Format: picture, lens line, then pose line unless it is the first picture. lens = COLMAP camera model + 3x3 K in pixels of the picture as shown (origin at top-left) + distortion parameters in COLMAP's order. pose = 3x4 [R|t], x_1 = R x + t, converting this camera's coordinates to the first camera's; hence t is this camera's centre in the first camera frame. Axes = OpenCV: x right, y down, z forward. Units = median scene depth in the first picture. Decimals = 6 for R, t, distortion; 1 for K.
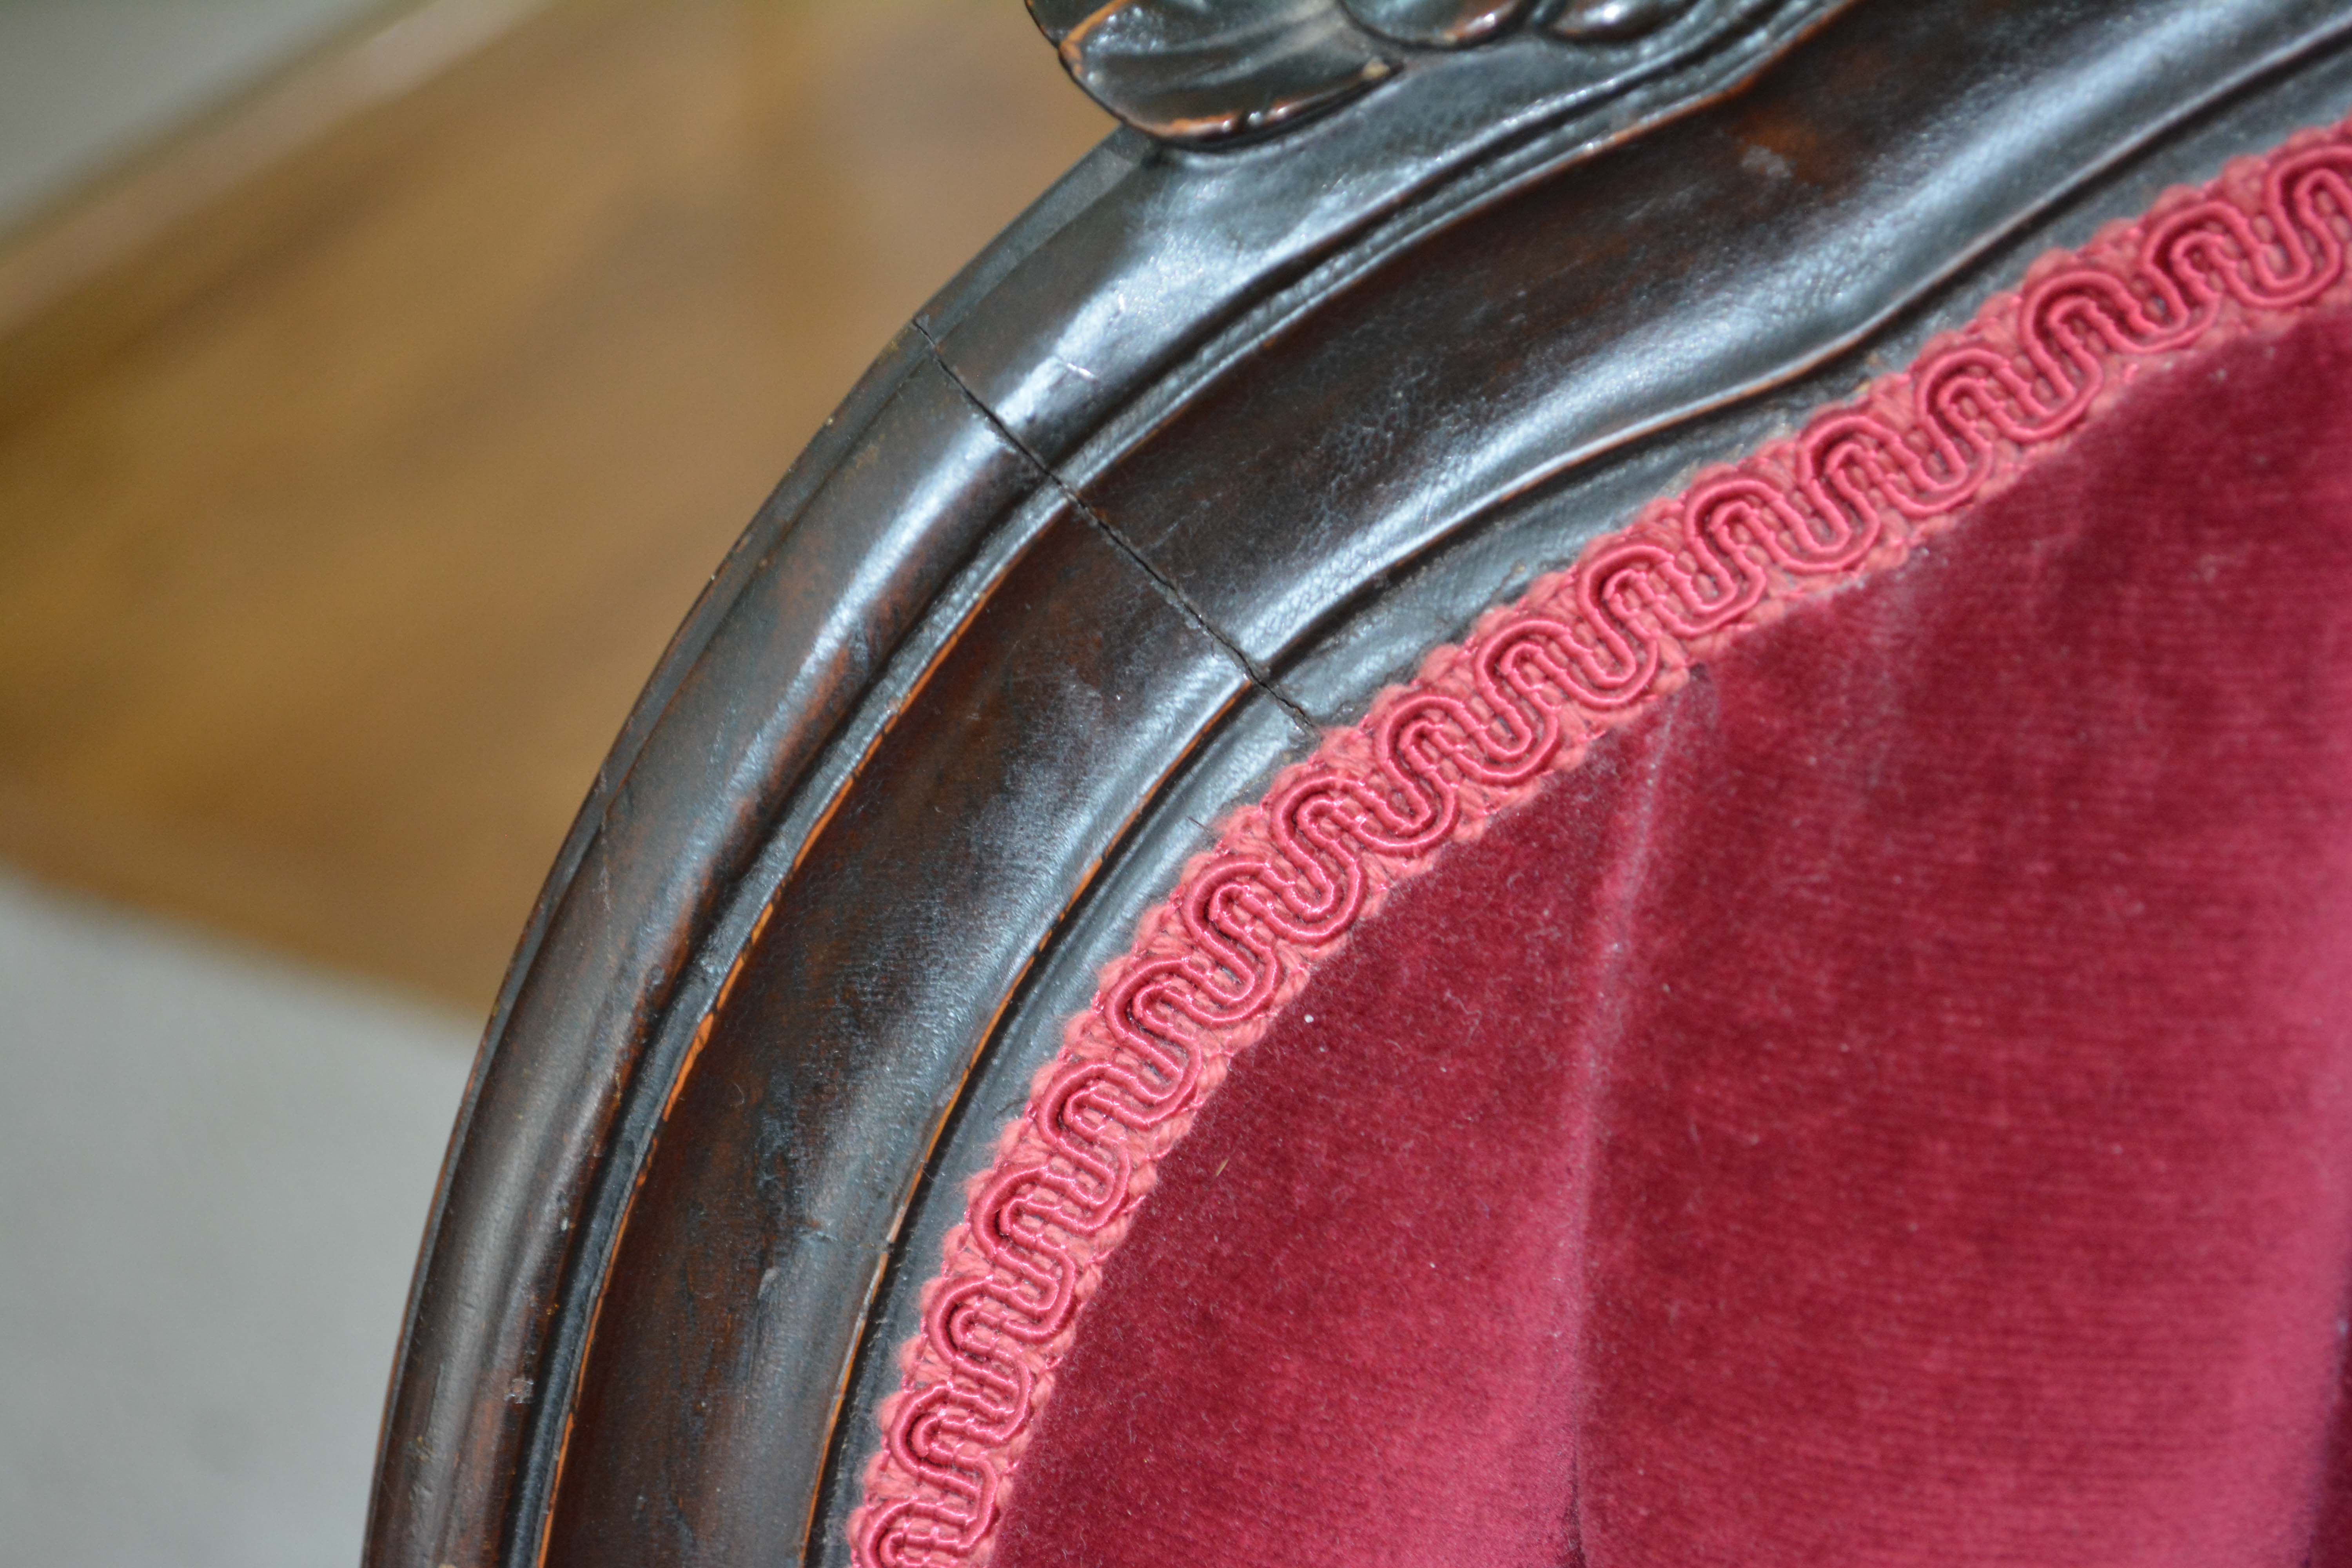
lens RADIAL K [[5265.9, 0, 1164.6], [0, 5265.9, 777.7], [0, 0, 1]] dist [0.046032, 0.000000]
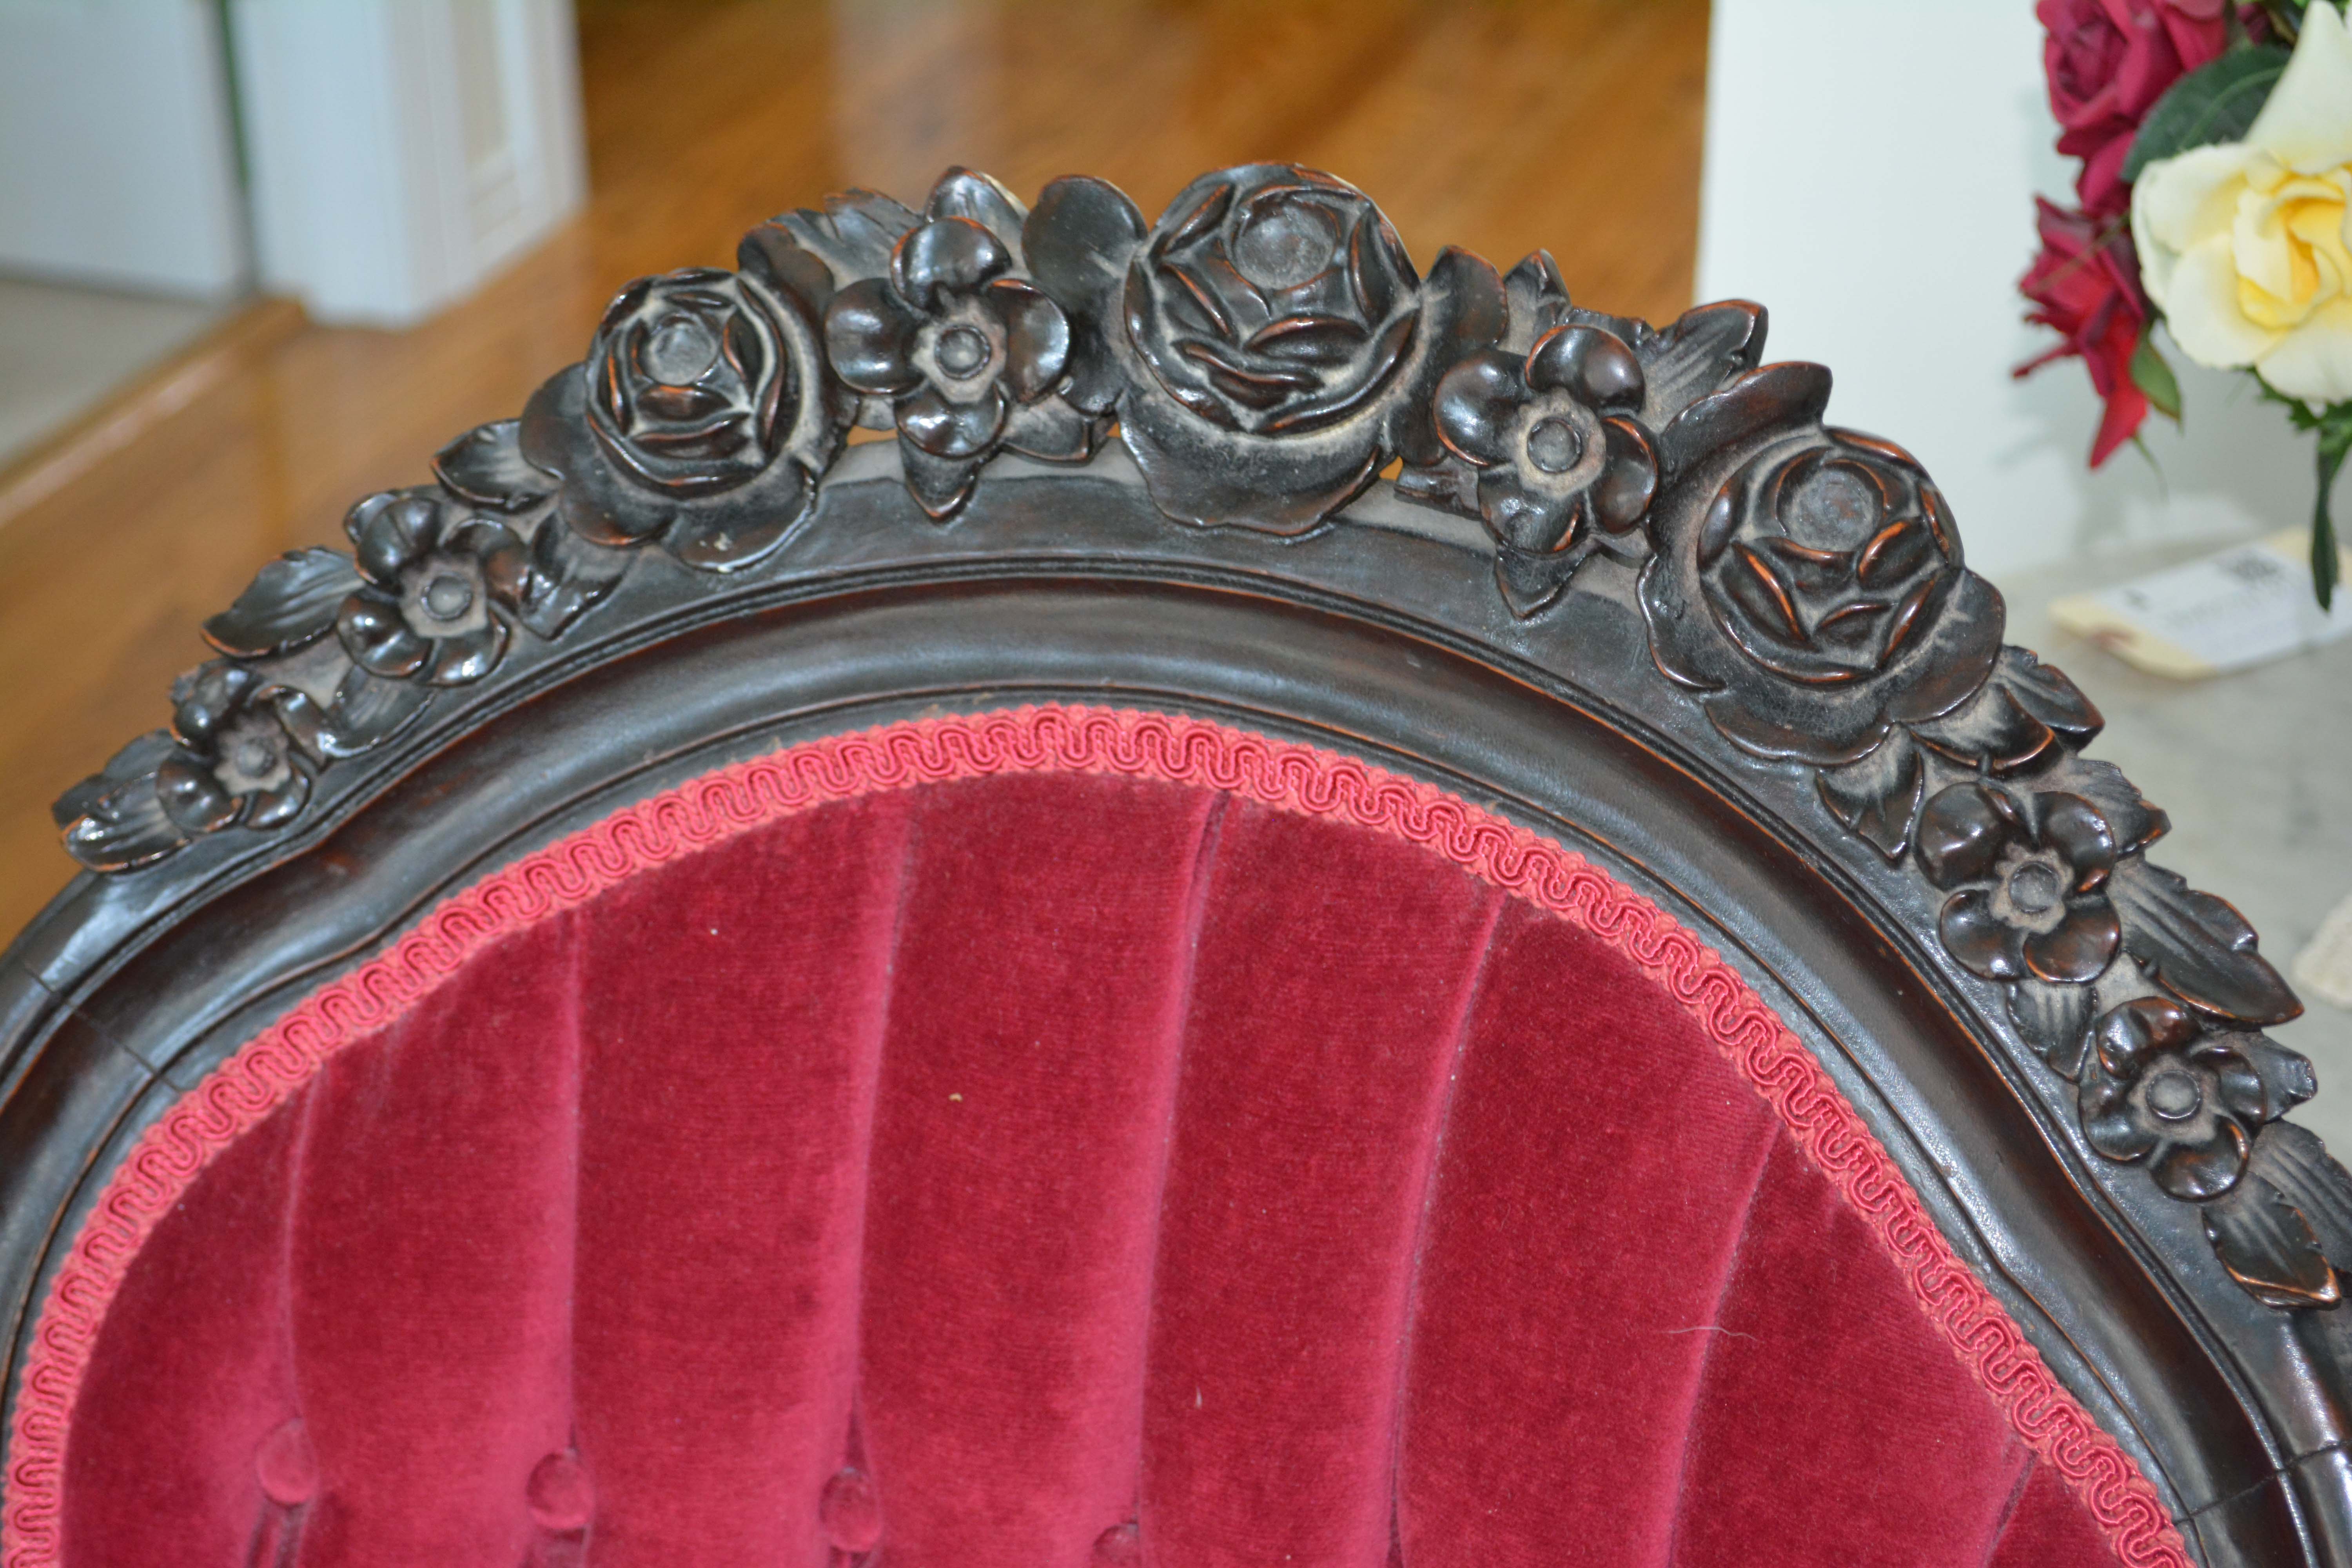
lens RADIAL K [[4226.4, 0, 1166.0], [0, 4226.4, 790.4], [0, 0, 1]] dist [0.020240, 0.000000]
pose [[0.992814, -0.047232, 0.109954, 0.291340], [0.050587, 0.998329, -0.027922, -0.076070], [-0.108451, 0.033283, 0.993544, -1.117591]]
